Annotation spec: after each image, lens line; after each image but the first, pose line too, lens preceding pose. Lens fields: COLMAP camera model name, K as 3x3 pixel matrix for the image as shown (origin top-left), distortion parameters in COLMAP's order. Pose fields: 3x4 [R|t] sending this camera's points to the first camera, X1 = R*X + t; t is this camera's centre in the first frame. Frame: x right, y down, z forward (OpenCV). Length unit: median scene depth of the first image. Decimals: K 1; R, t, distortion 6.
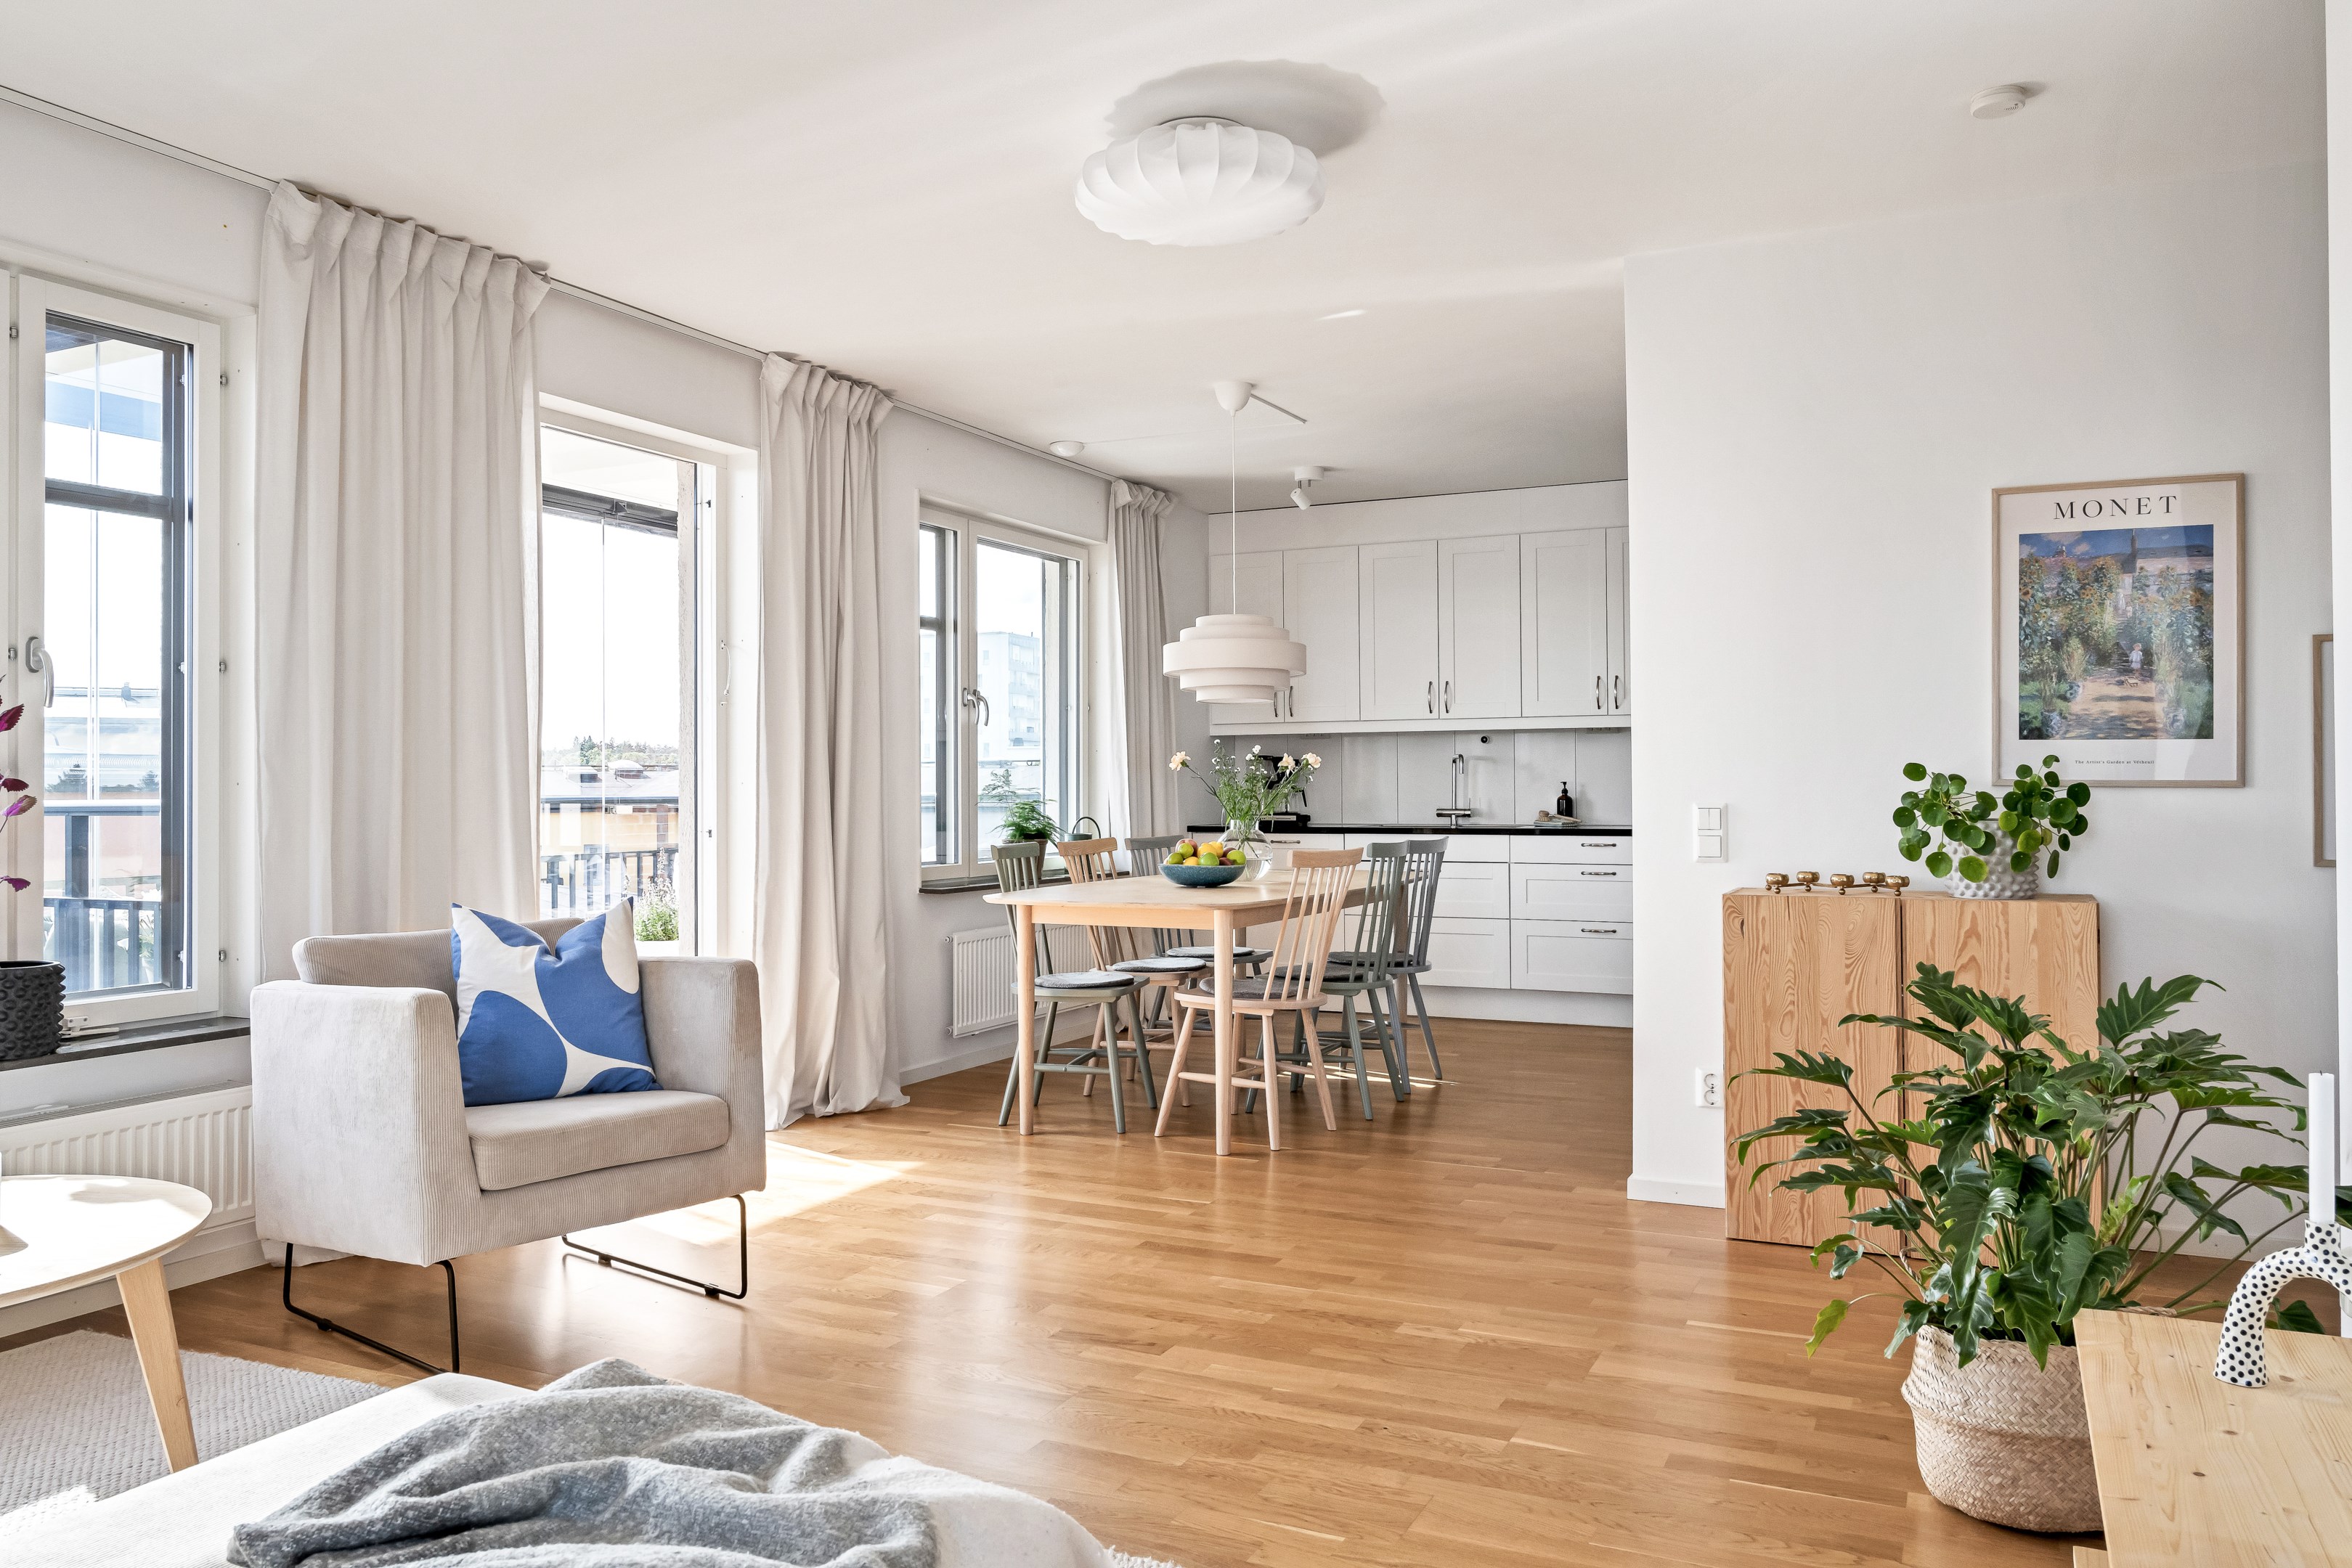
lens RADIAL K [[1685.2, 0, 1176.0], [0, 1685.2, 784.0], [0, 0, 1]] dist [0.002450, -0.003218]
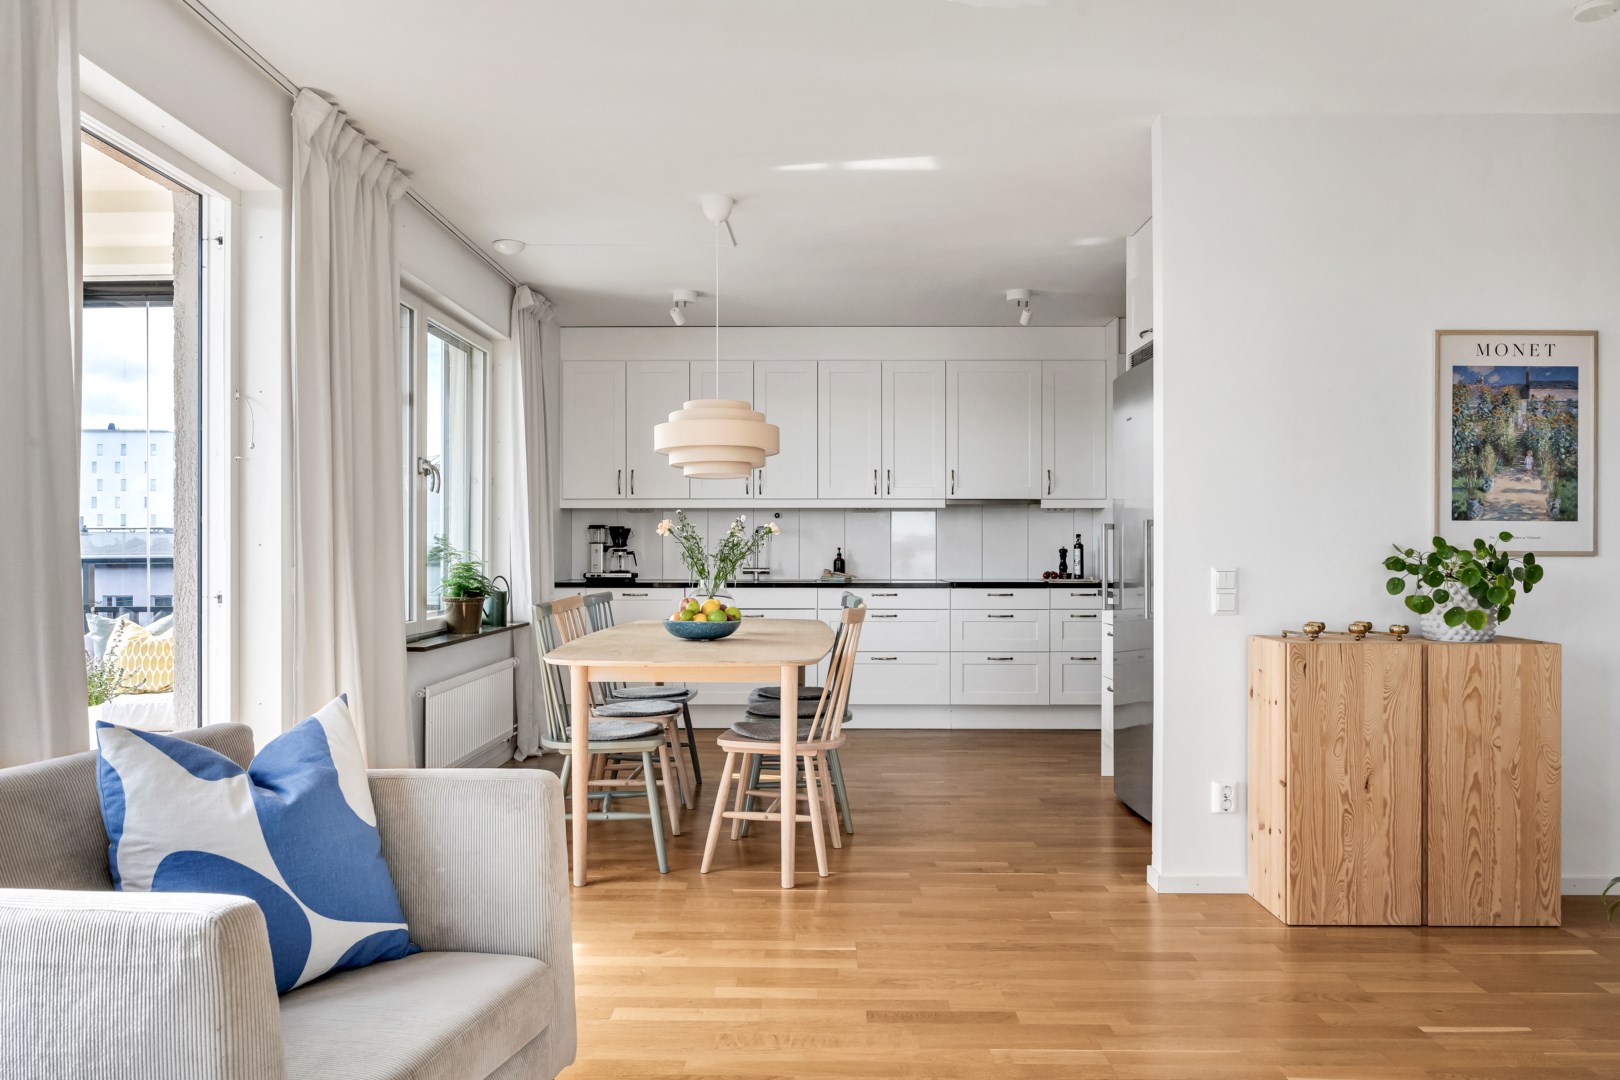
lens RADIAL K [[1090.8, 0, 816.4], [0, 1090.8, 557.7], [0, 0, 1]] dist [0.005761, 0.004236]
pose [[0.904400, 0.002133, 0.426680, -0.321888], [-0.006294, 0.999945, 0.008343, -0.000722], [-0.426639, -0.010231, 0.904364, 0.435065]]
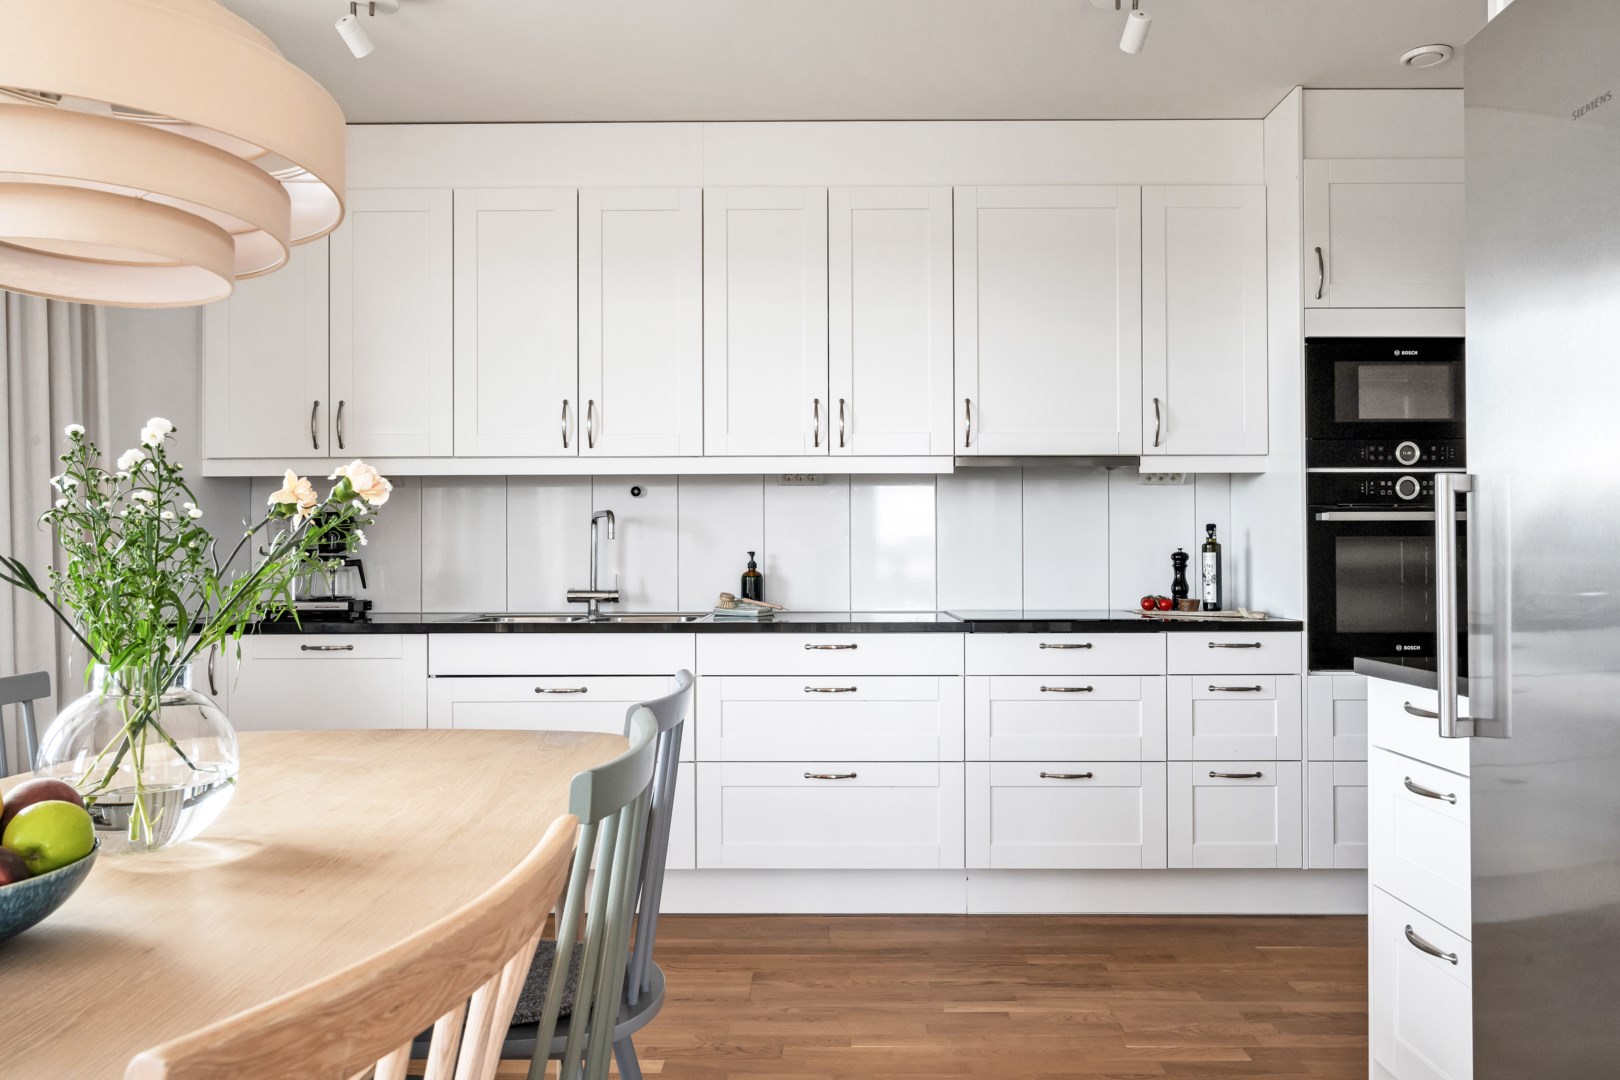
lens RADIAL K [[1160.9, 0, 810.0], [0, 1160.9, 540.0], [0, 0, 1]] dist [0.002450, -0.003218]
pose [[0.904111, 0.008268, 0.427218, 0.086595], [-0.003238, 0.999917, -0.012499, -0.000371], [-0.427286, 0.009917, 0.904062, 1.099811]]
